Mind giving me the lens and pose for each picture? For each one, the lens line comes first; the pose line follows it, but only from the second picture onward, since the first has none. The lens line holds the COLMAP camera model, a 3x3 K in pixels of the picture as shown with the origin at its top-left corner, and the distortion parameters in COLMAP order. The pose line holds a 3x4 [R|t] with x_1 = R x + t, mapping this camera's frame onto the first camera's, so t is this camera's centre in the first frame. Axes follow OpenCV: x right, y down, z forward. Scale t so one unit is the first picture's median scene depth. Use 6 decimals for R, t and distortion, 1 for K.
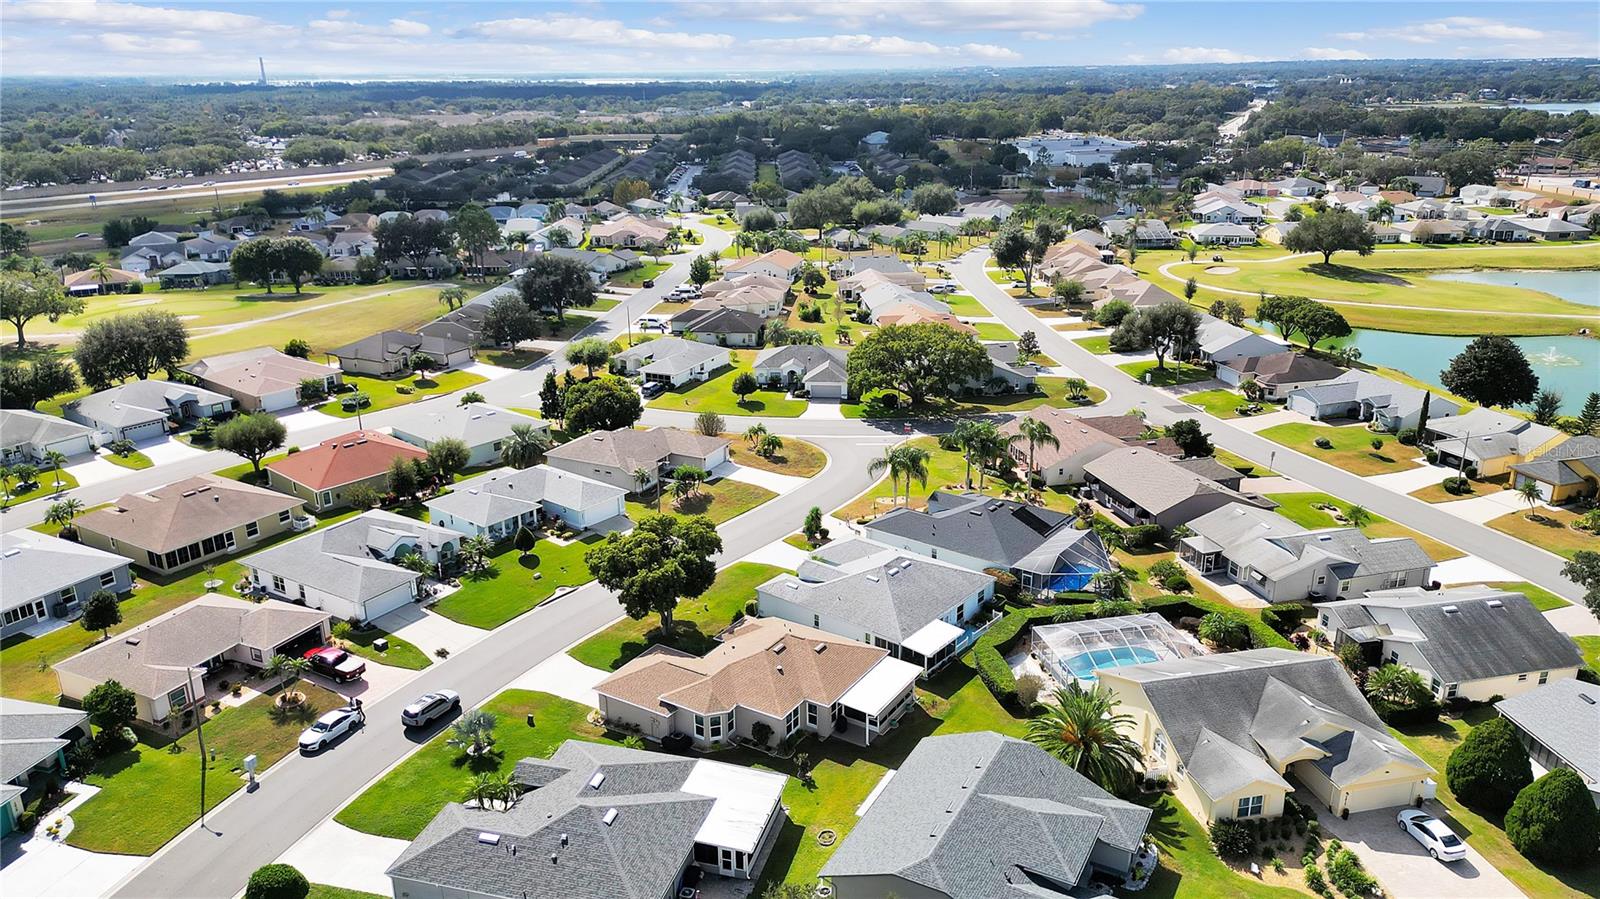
lens RADIAL K [[1115.0, 0, 800.0], [0, 1115.0, 449.5], [0, 0, 1]] dist [0.098857, -0.107377]
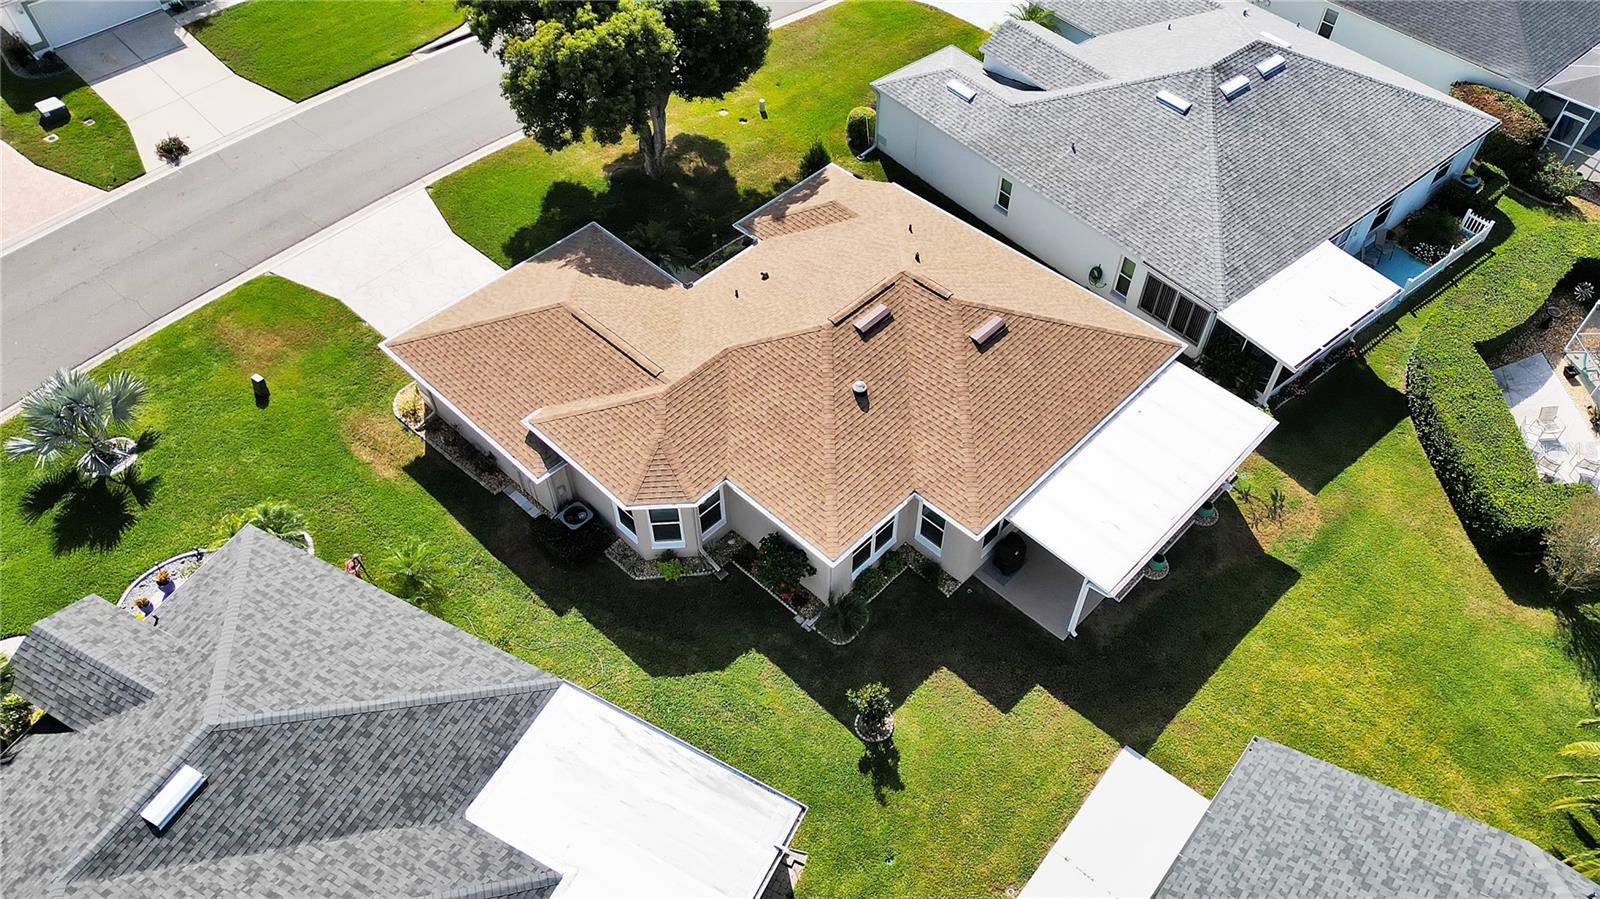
lens RADIAL K [[1115.0, 0, 800.0], [0, 1115.0, 449.5], [0, 0, 1]] dist [0.098857, -0.107377]
pose [[0.978132, 0.162298, -0.130063, 0.010882], [-0.072737, 0.852802, 0.517143, 0.028503], [0.194849, -0.496374, 0.845959, 0.625133]]
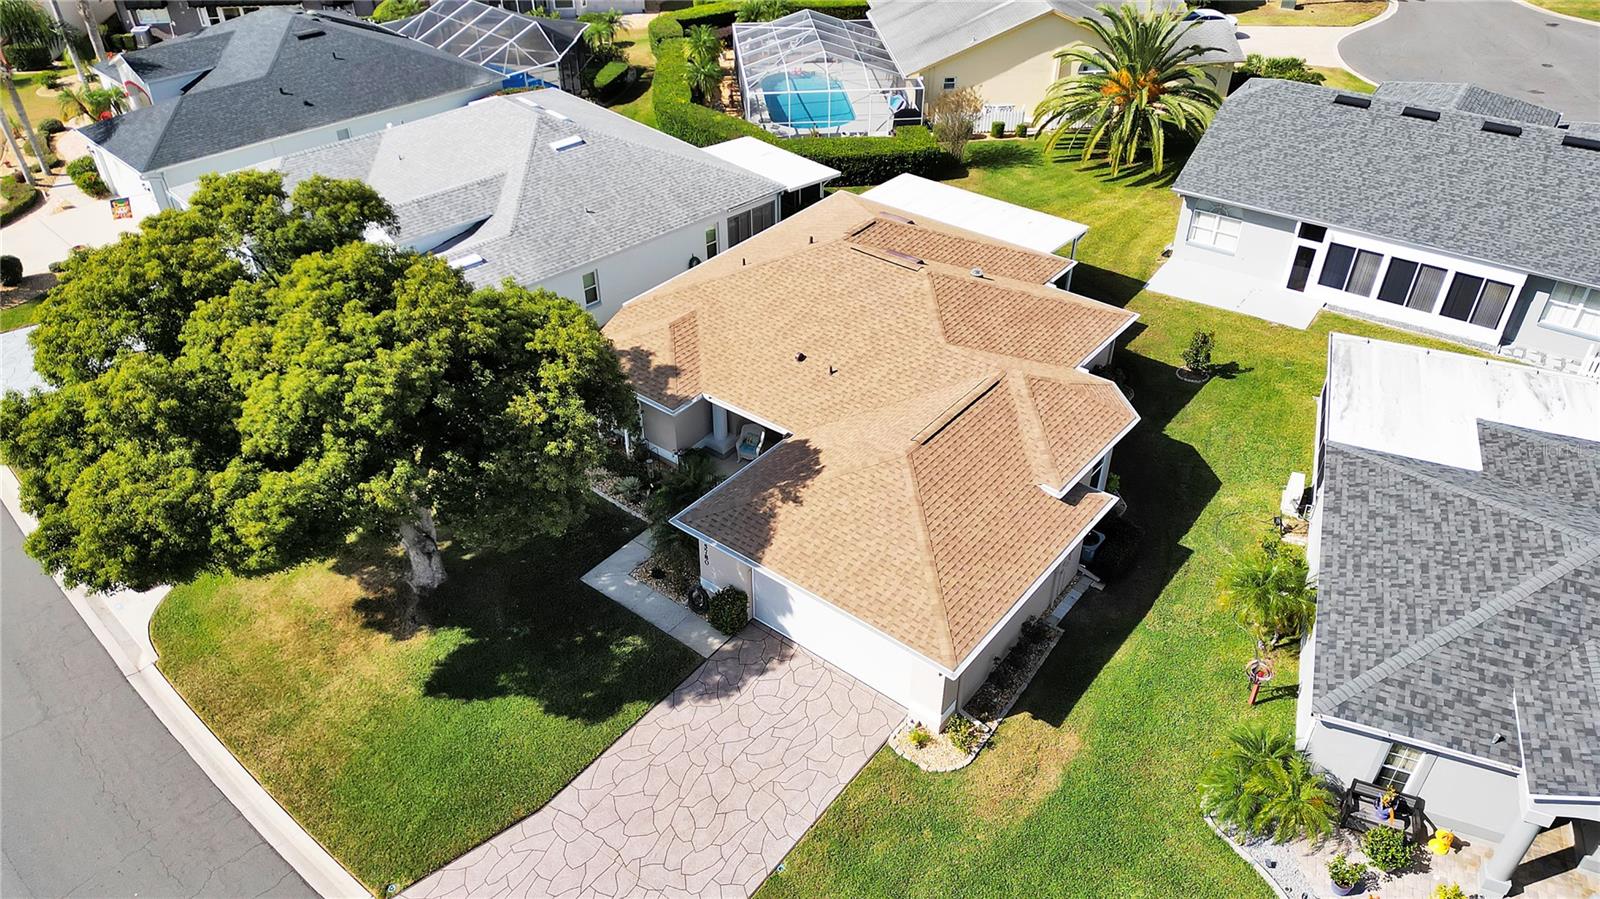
lens RADIAL K [[1118.3, 0, 809.6], [0, 1118.3, 446.3], [0, 0, 1]] dist [0.077965, -0.062996]
pose [[0.103328, -0.573328, 0.812784, -0.346964], [0.315587, 0.793833, 0.519840, 0.016915], [-0.943254, 0.202790, 0.262960, 0.874465]]
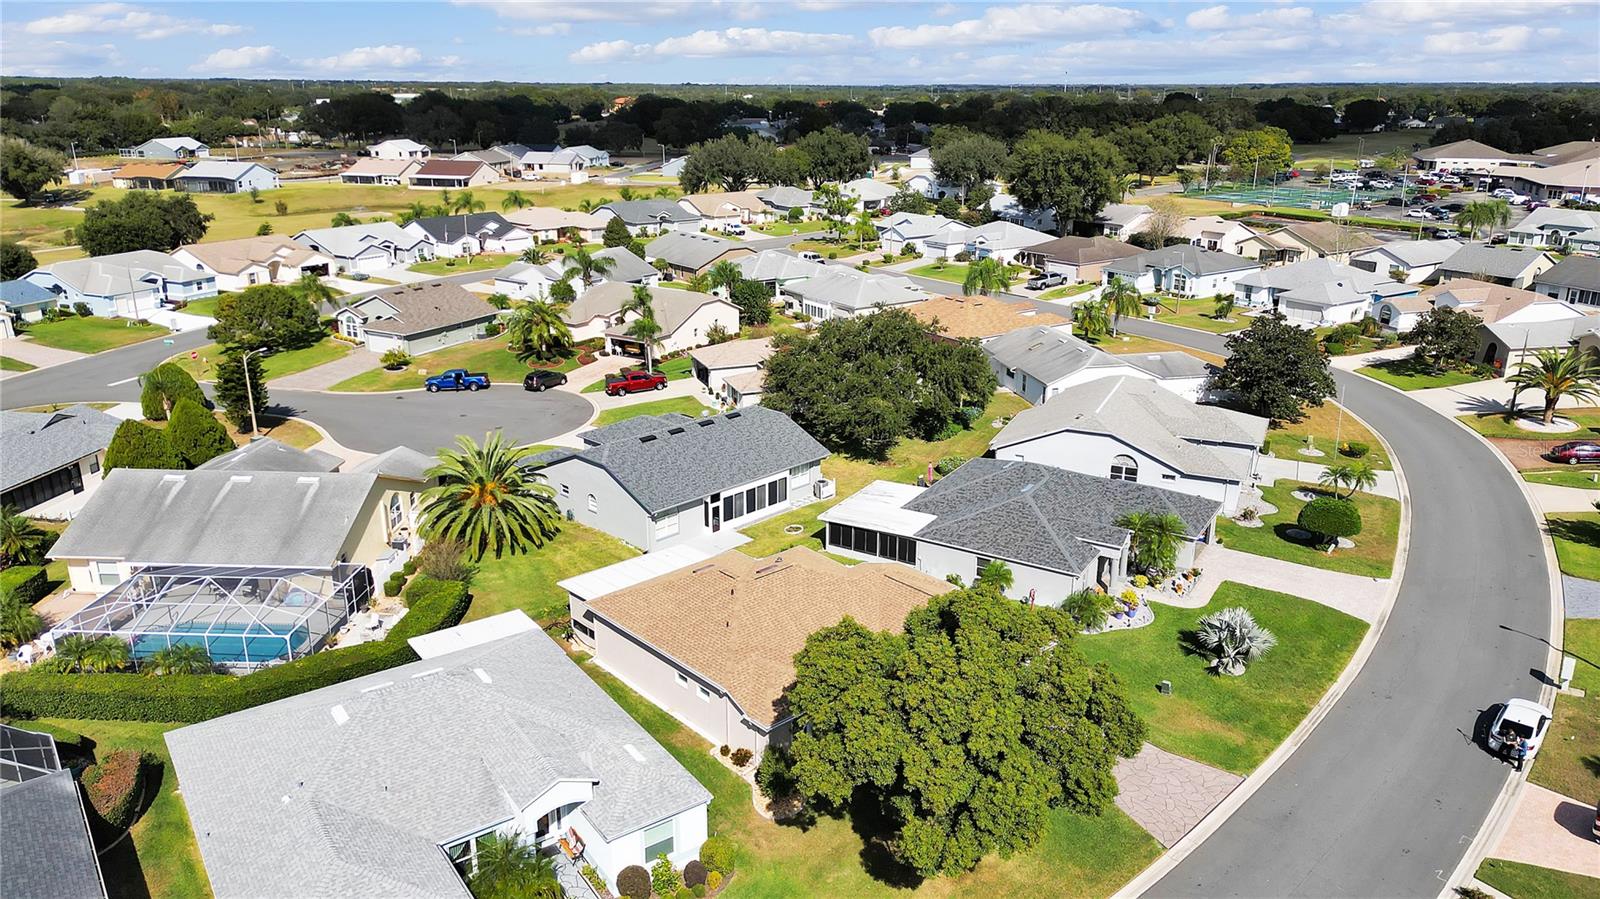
lens RADIAL K [[1115.0, 0, 800.0], [0, 1115.0, 449.5], [0, 0, 1]] dist [0.098857, -0.107377]
pose [[-0.961351, -0.070175, 0.266231, -0.185975], [0.104137, 0.802459, 0.587550, -0.226906], [-0.254871, 0.592567, -0.764137, 1.332385]]
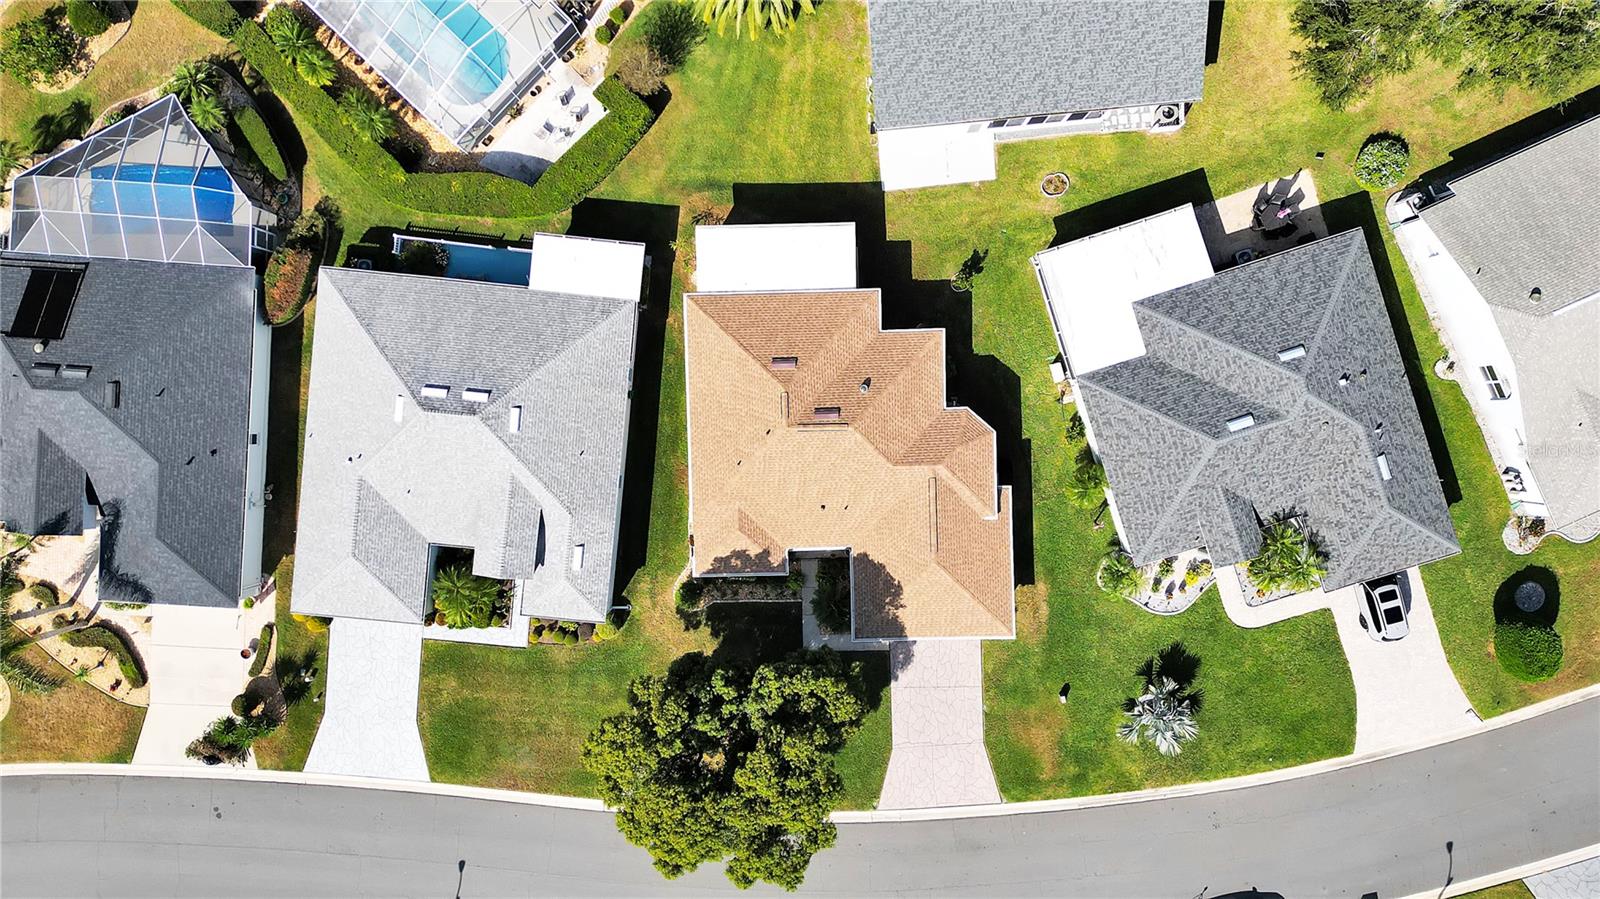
lens RADIAL K [[1115.0, 0, 800.0], [0, 1115.0, 449.5], [0, 0, 1]] dist [0.098857, -0.107377]
pose [[-0.553196, -0.833043, -0.003769, -0.022703], [0.282293, -0.191714, 0.939977, -0.379711], [-0.783764, 0.518927, 0.341217, 0.753063]]
